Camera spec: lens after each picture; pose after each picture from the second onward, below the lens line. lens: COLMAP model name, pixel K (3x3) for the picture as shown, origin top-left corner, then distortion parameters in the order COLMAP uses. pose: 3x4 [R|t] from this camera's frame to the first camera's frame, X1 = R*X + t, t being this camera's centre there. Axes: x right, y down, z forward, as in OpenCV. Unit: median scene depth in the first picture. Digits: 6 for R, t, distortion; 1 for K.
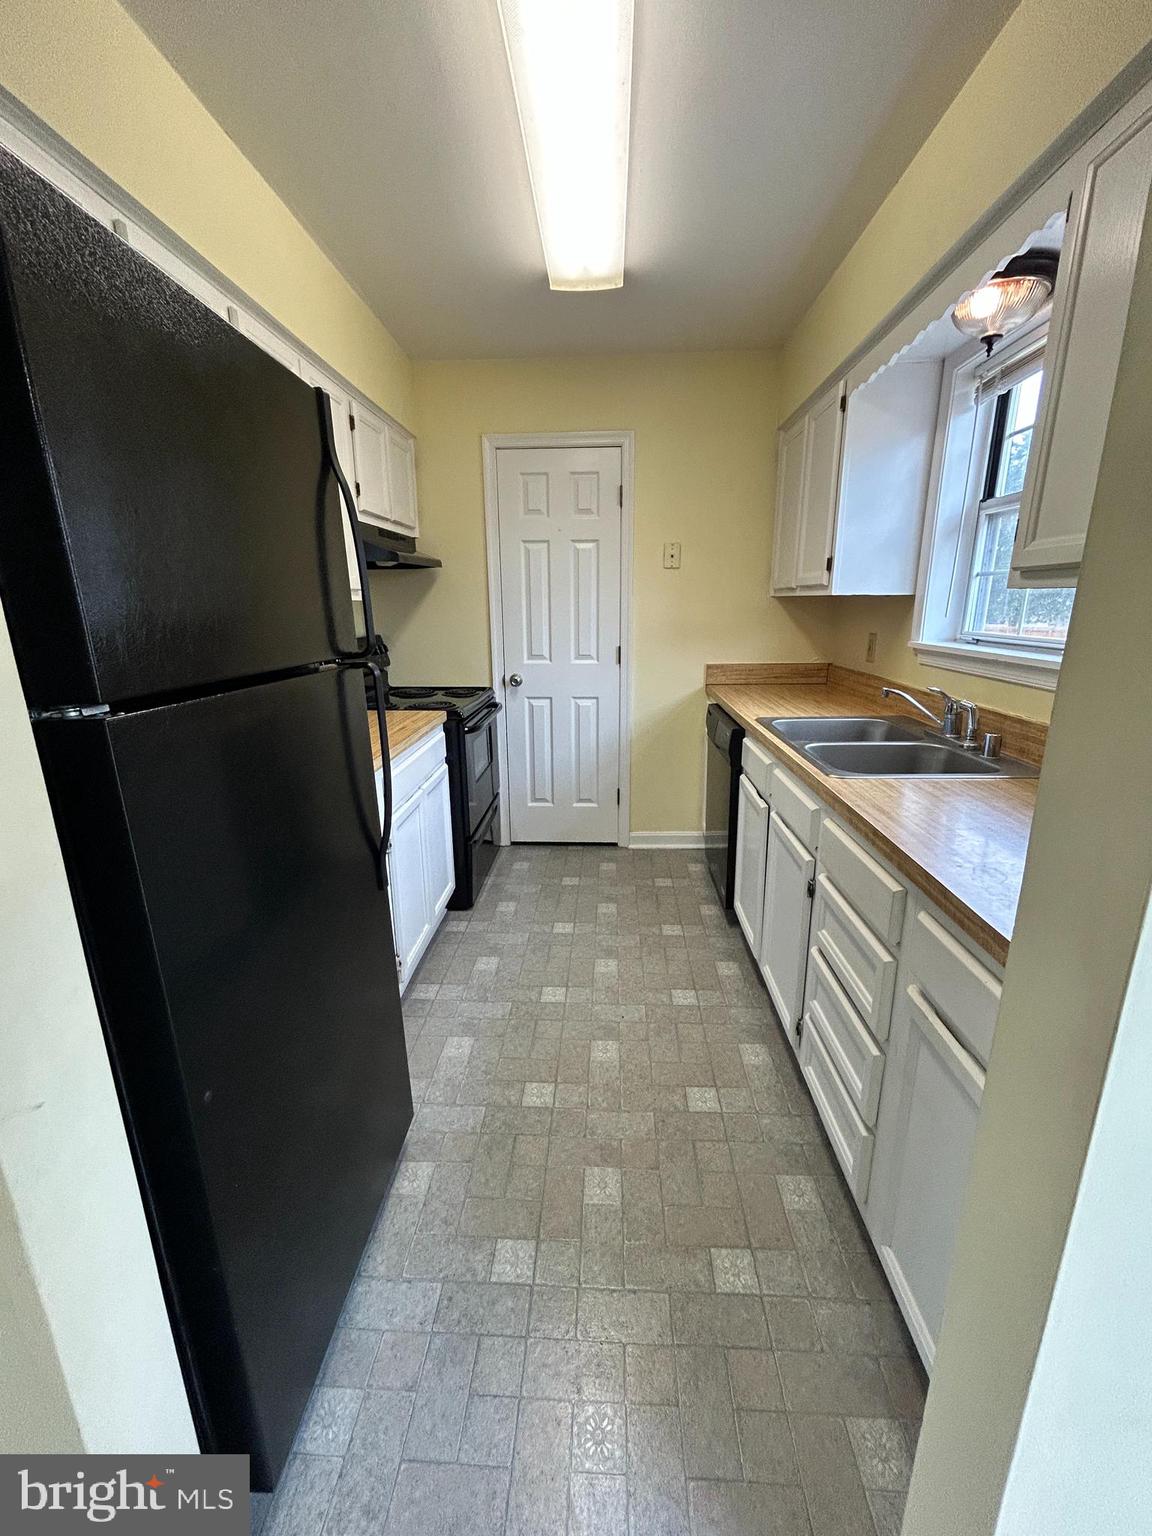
lens RADIAL K [[618.3, 0, 580.9], [0, 618.3, 764.6], [0, 0, 1]] dist [-0.003042, 0.001145]
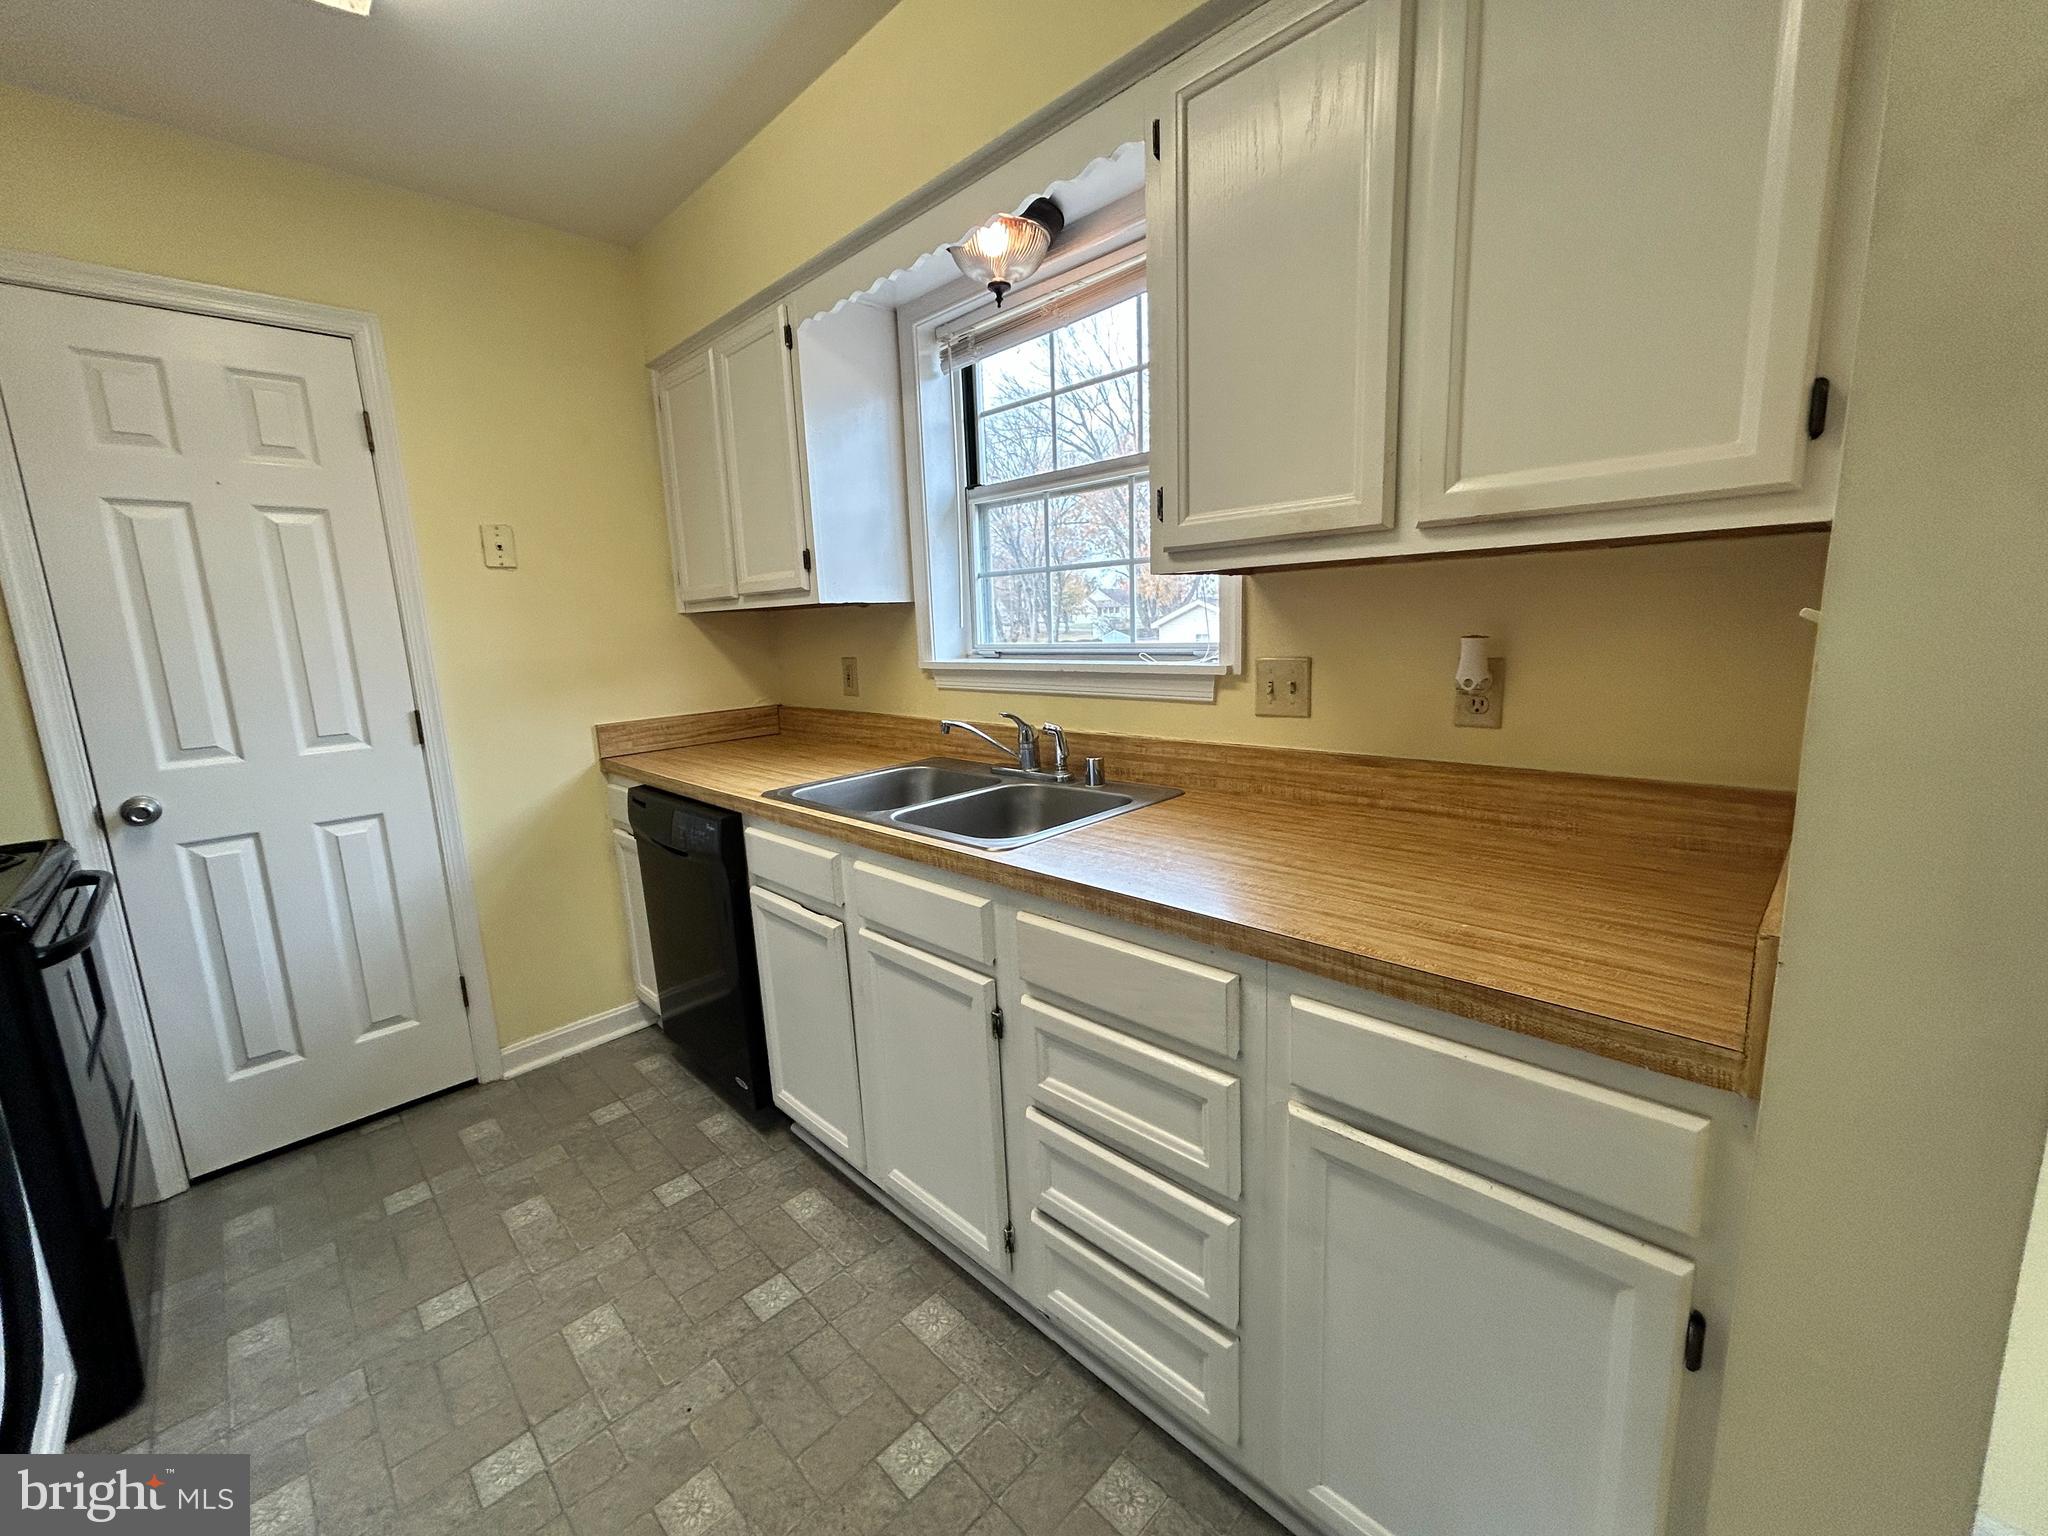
lens RADIAL K [[824.5, 0, 1020.8], [0, 824.5, 766.4], [0, 0, 1]] dist [-0.003042, 0.001145]
pose [[0.677829, -0.148987, 0.719966, -0.117796], [0.220825, 0.975294, -0.006078, -0.032926], [-0.701274, 0.163107, 0.693982, 0.192285]]
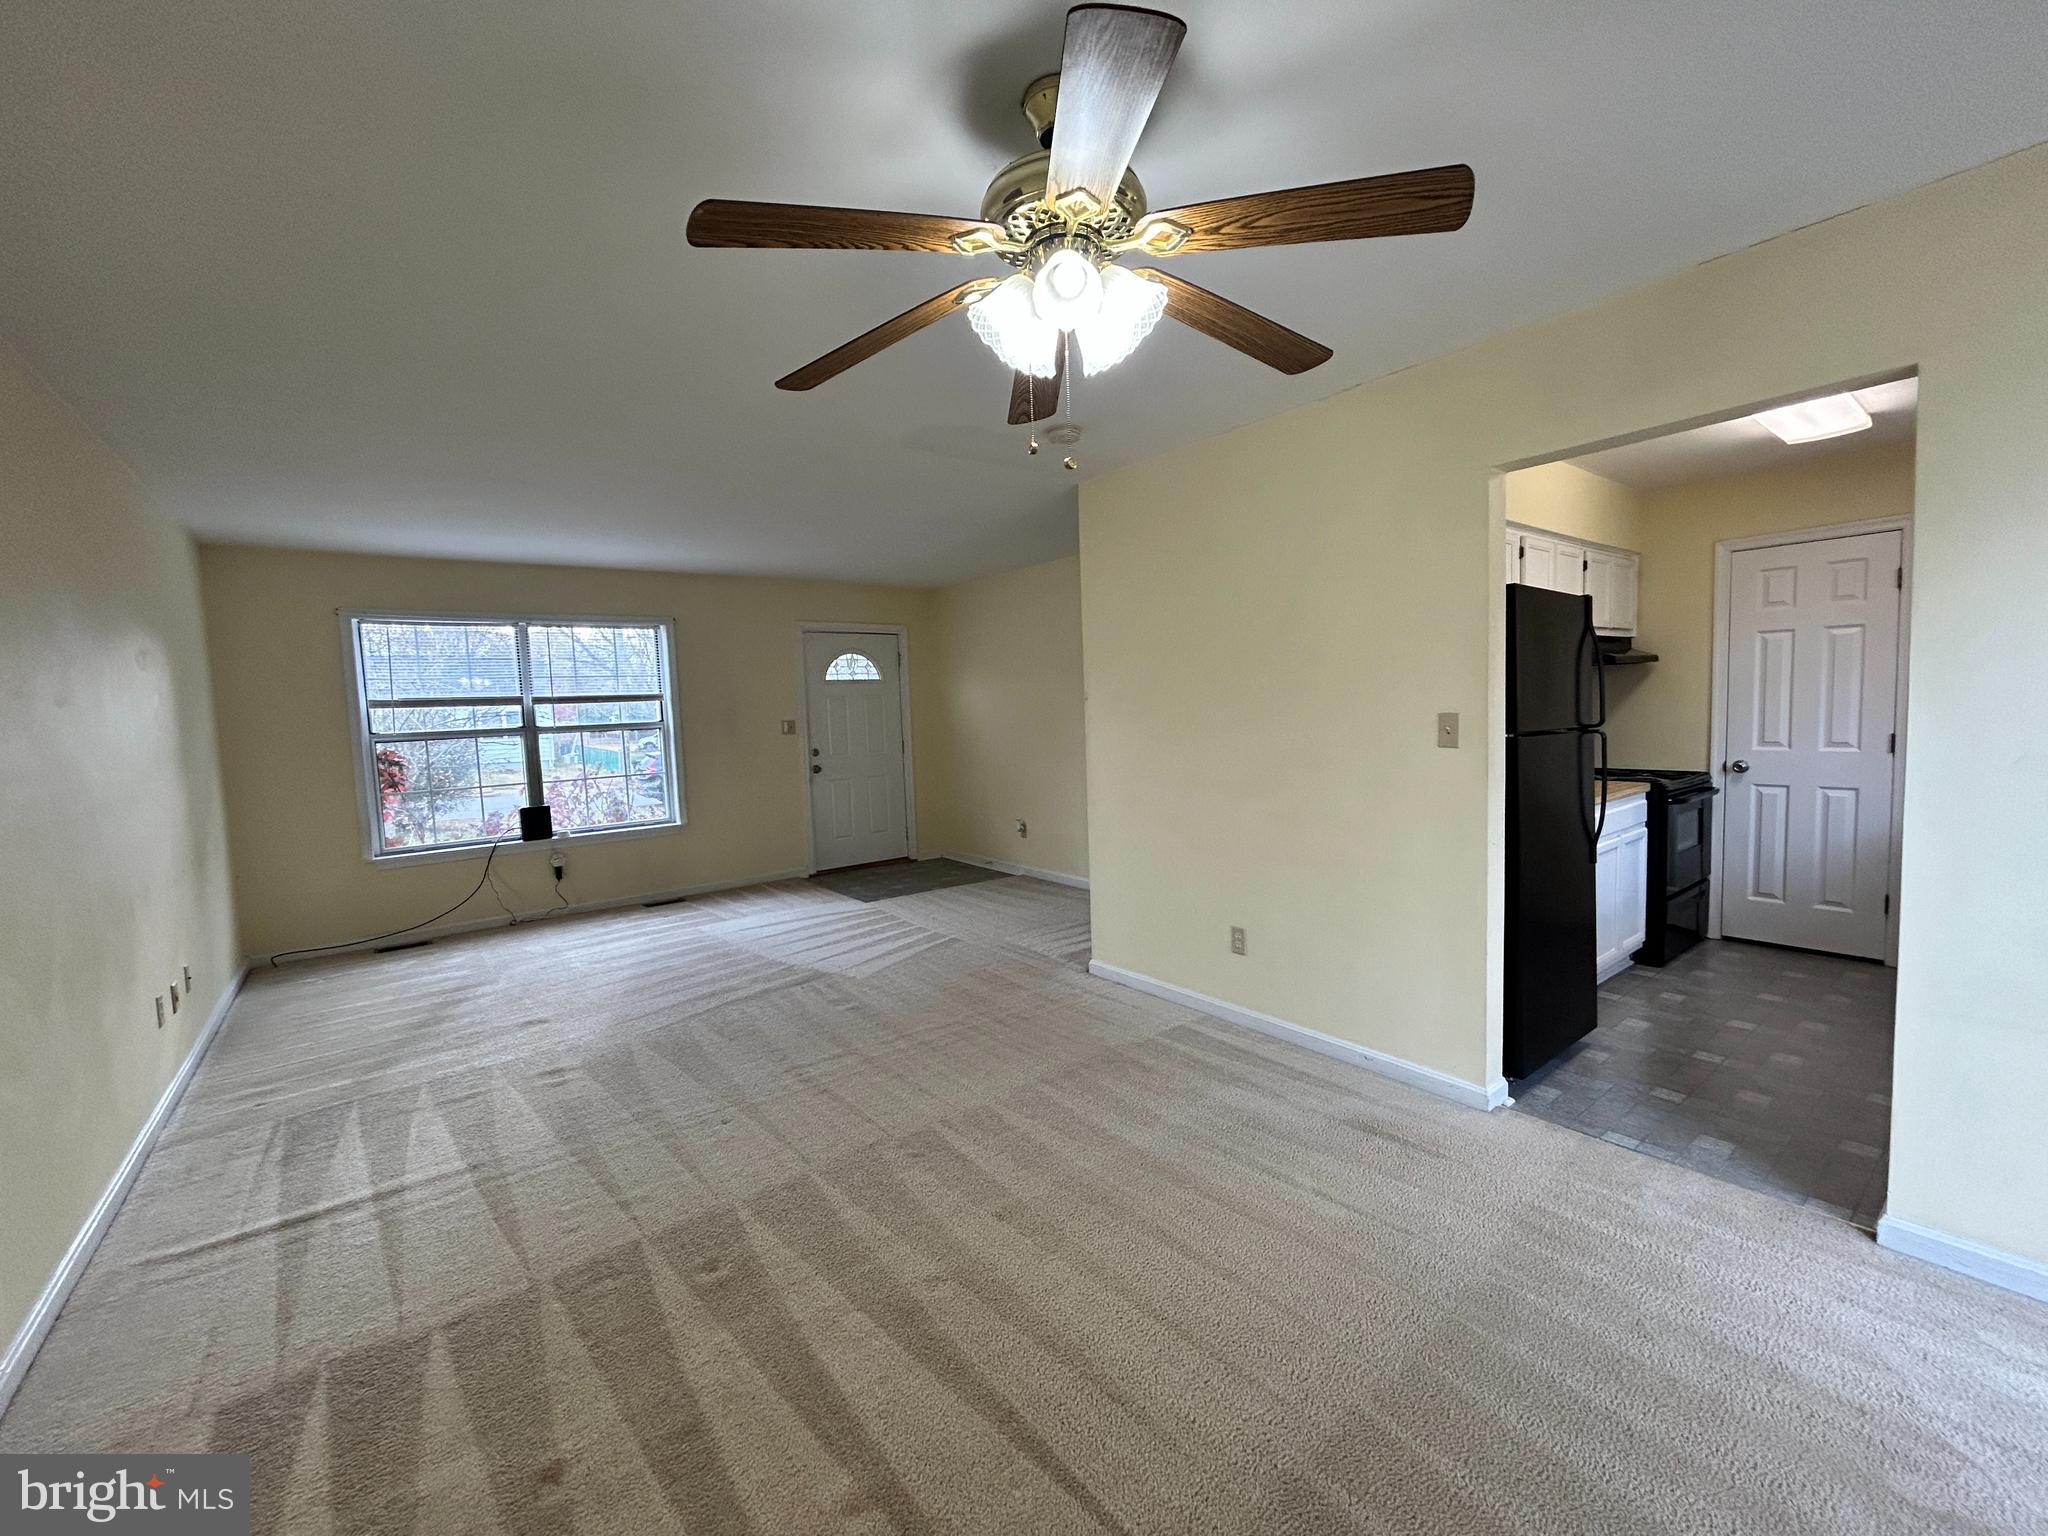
lens RADIAL K [[824.5, 0, 1008.9], [0, 824.5, 768.4], [0, 0, 1]] dist [-0.003042, 0.001145]
pose [[0.635031, 0.039971, -0.771452, 0.203667], [-0.164119, 0.982843, -0.084173, 0.206081], [0.754851, 0.180063, 0.630696, -0.871106]]
